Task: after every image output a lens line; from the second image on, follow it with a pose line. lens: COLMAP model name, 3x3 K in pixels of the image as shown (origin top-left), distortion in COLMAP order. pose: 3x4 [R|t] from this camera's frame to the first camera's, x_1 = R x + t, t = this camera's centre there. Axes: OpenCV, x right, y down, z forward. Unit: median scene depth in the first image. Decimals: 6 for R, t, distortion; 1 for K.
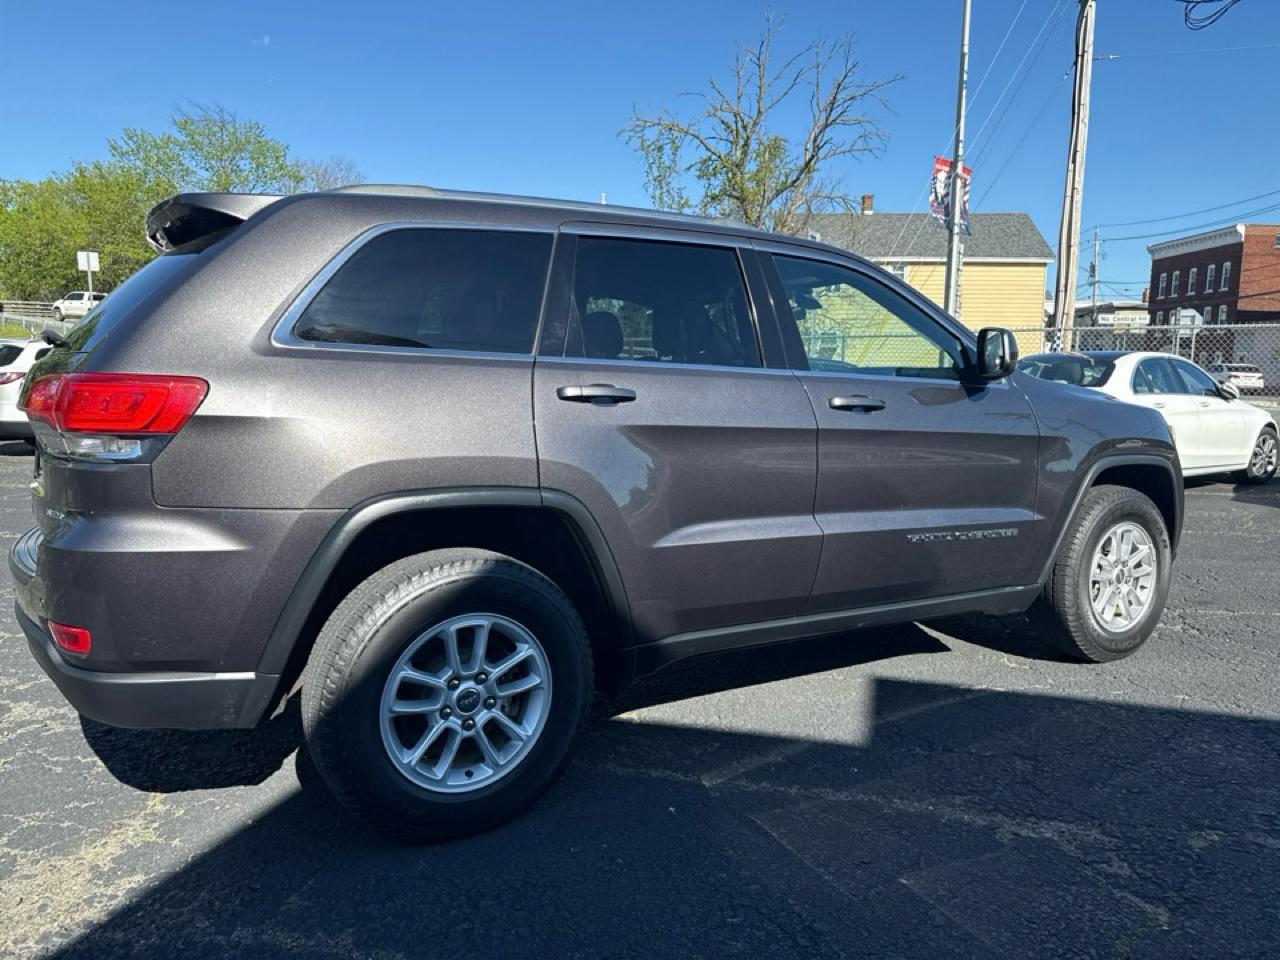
lens RADIAL K [[899.1, 0, 640.0], [0, 899.1, 480.0], [0, 0, 1]] dist [0.059019, -0.079177]
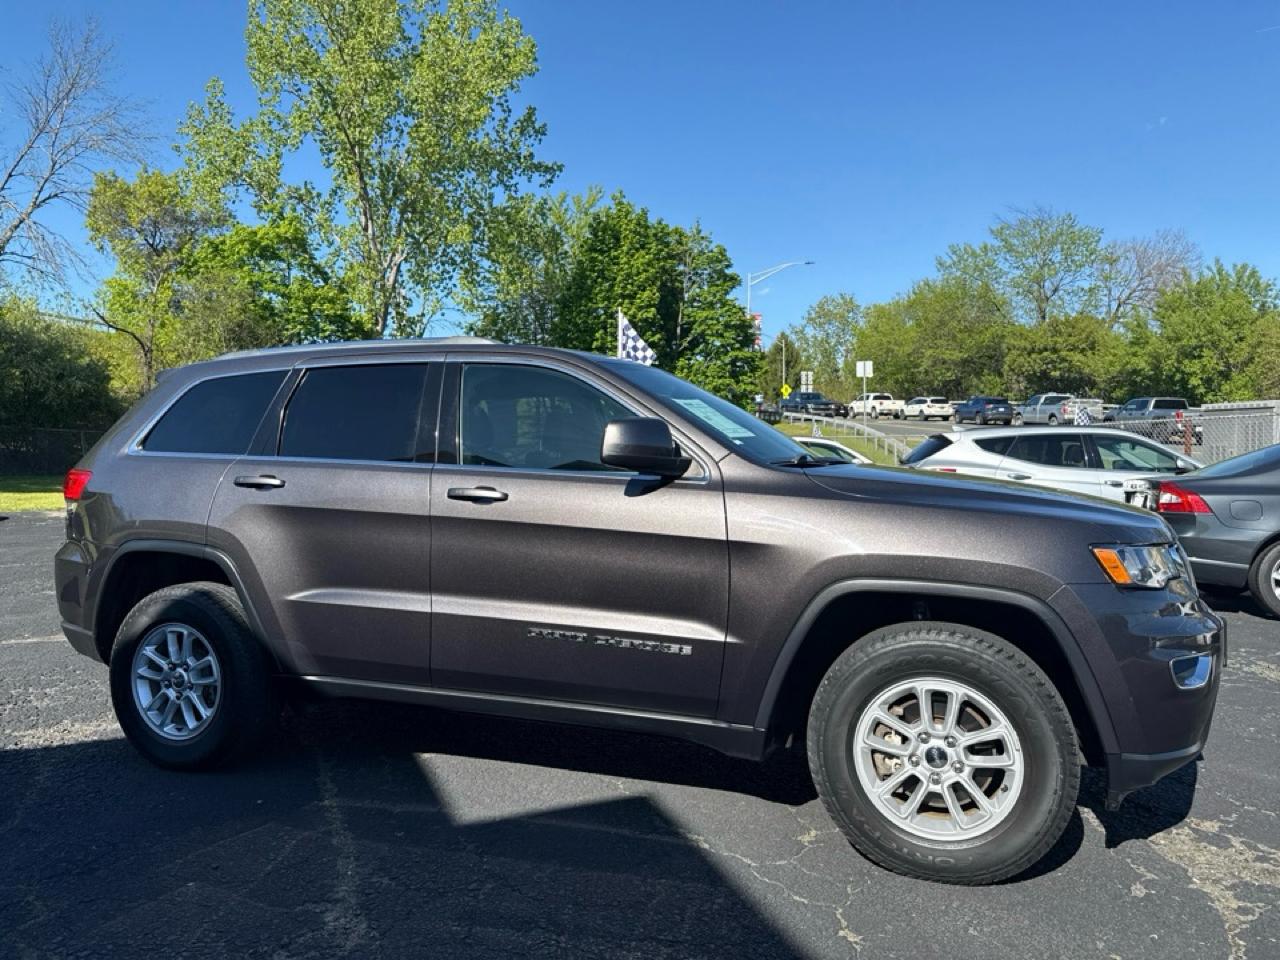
lens RADIAL K [[889.4, 0, 628.0], [0, 889.4, 484.6], [0, 0, 1]] dist [0.136250, -0.195629]
pose [[0.619336, 0.011120, -0.785047, 0.895085], [-0.082940, 0.995231, -0.051335, -0.042688], [0.780733, 0.096905, 0.617305, 0.366227]]
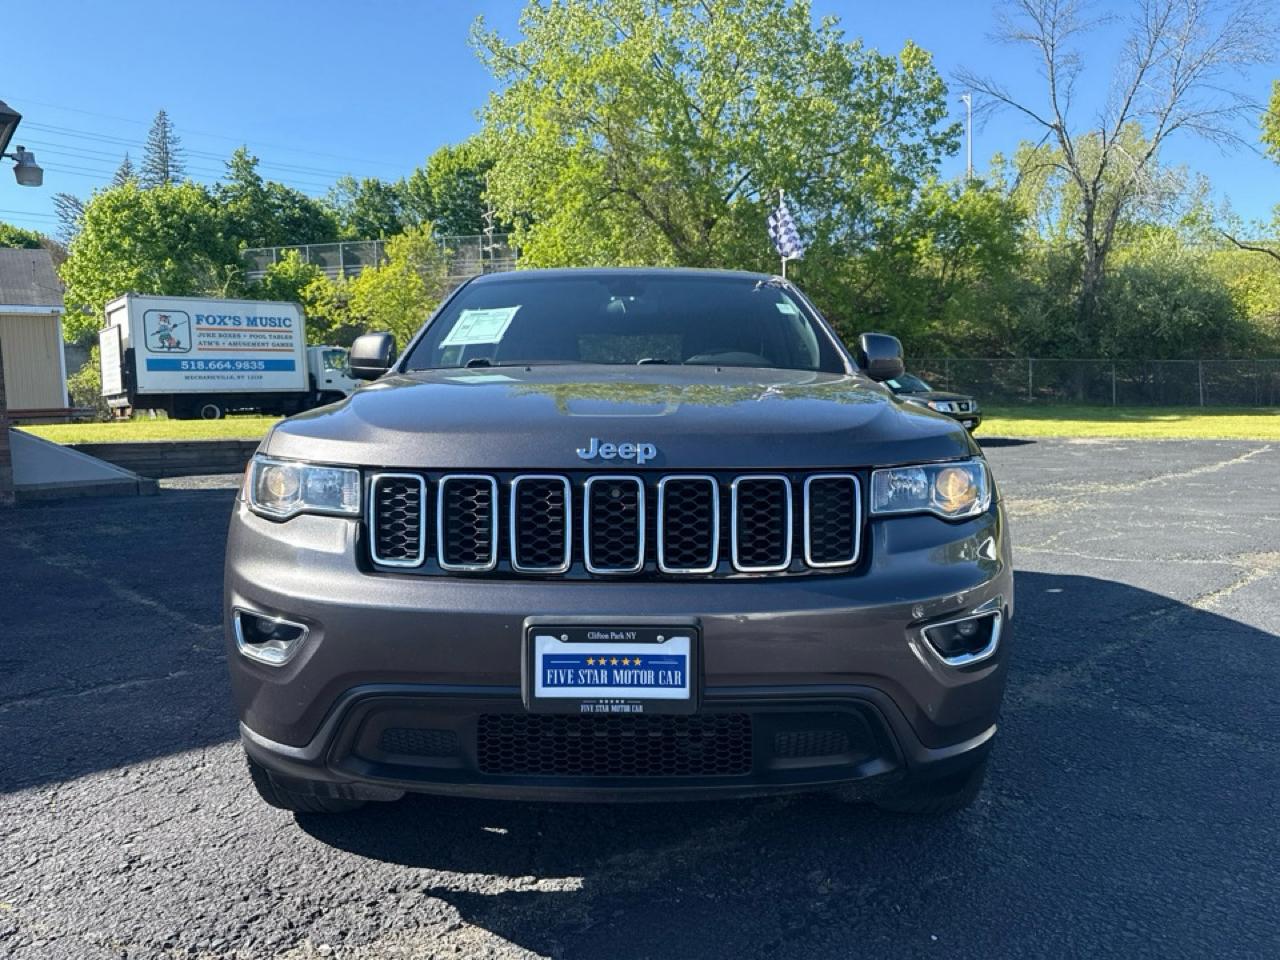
lens RADIAL K [[907.2, 0, 632.0], [0, 907.2, 470.6], [0, 0, 1]] dist [0.053888, -0.089556]
pose [[-0.533617, 0.059772, -0.843611, 0.931452], [-0.085192, 0.988627, 0.123934, -0.158158], [0.841424, 0.138002, -0.522456, 1.609476]]
